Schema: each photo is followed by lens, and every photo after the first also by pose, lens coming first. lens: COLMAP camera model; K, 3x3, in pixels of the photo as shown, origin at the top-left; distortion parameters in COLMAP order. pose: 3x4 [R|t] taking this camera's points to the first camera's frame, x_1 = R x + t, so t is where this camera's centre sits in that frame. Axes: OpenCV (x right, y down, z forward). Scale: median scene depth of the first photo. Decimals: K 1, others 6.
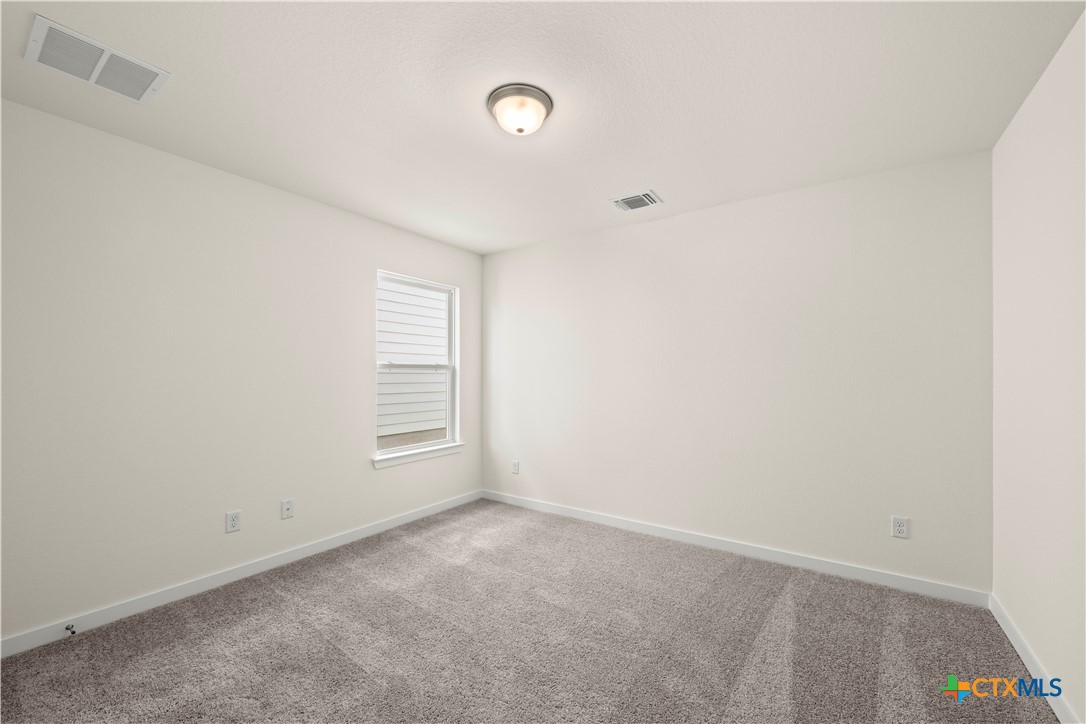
lens RADIAL K [[432.1, 0, 547.3], [0, 432.1, 373.7], [0, 0, 1]] dist [-0.001383, -0.000198]
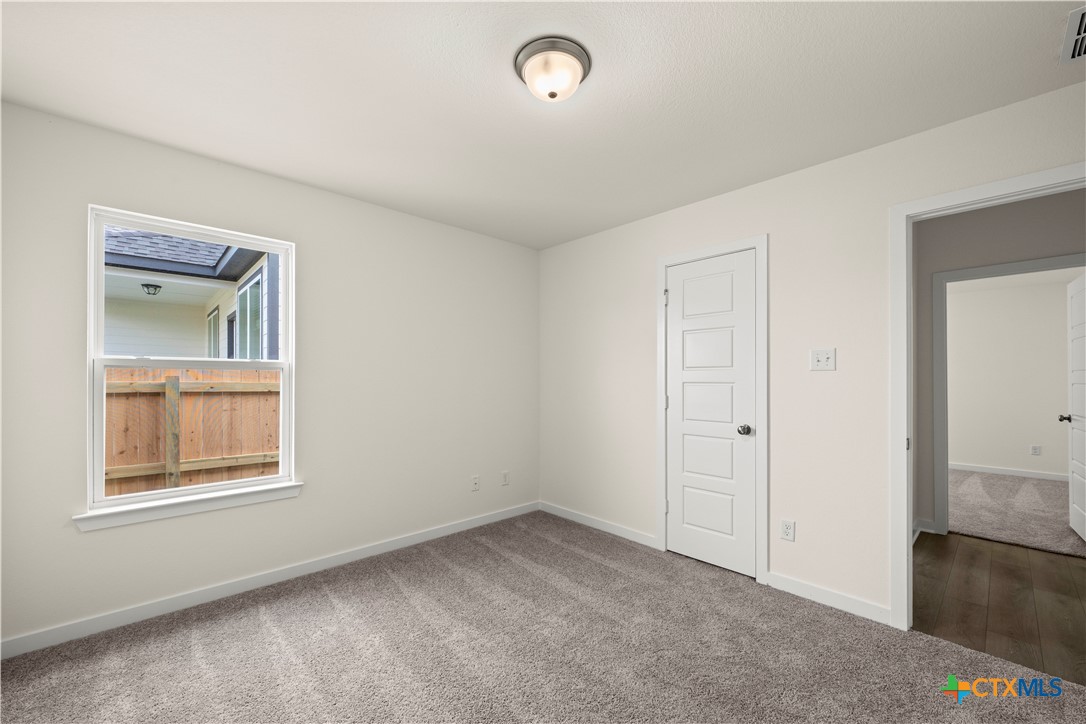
lens RADIAL K [[432.9, 0, 554.2], [0, 432.9, 374.7], [0, 0, 1]] dist [0.000922, 0.000158]
pose [[0.979223, 0.001257, -0.202784, 0.389883], [-0.002156, 0.999989, -0.004214, -0.003926], [0.202777, 0.004564, 0.979214, 0.521510]]
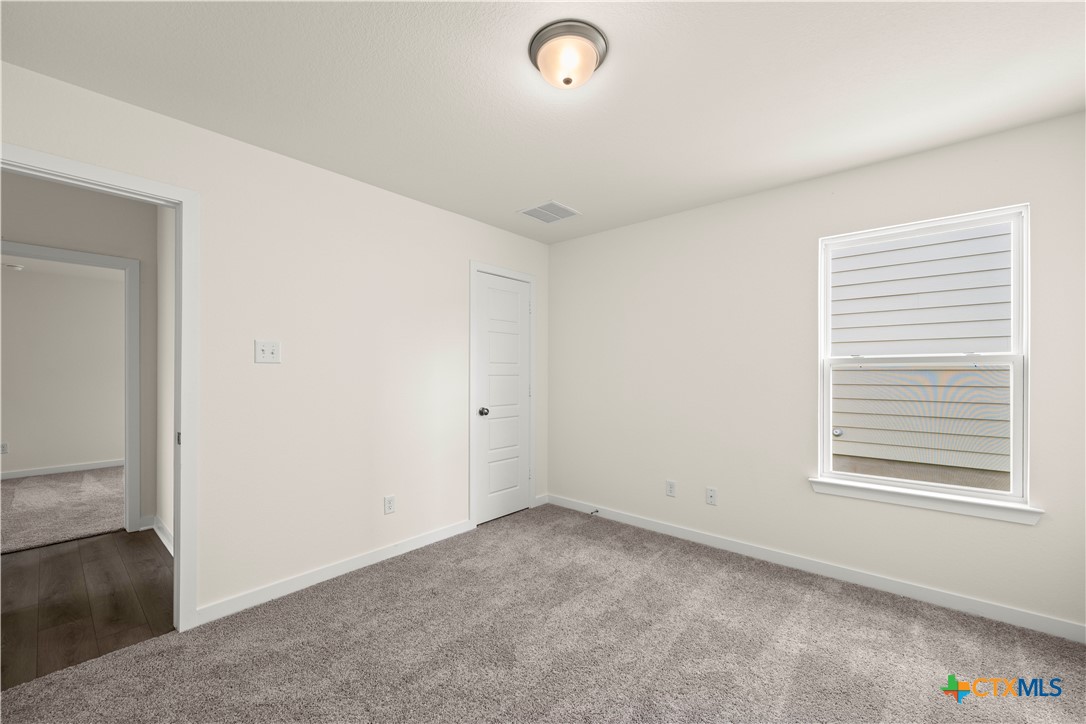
lens RADIAL K [[432.1, 0, 547.3], [0, 432.1, 373.7], [0, 0, 1]] dist [-0.001383, -0.000198]
pose [[-0.106604, 0.006754, -0.994279, 0.439309], [0.004352, 0.999971, 0.006326, -0.003806], [0.994292, -0.003653, -0.106630, 0.591875]]
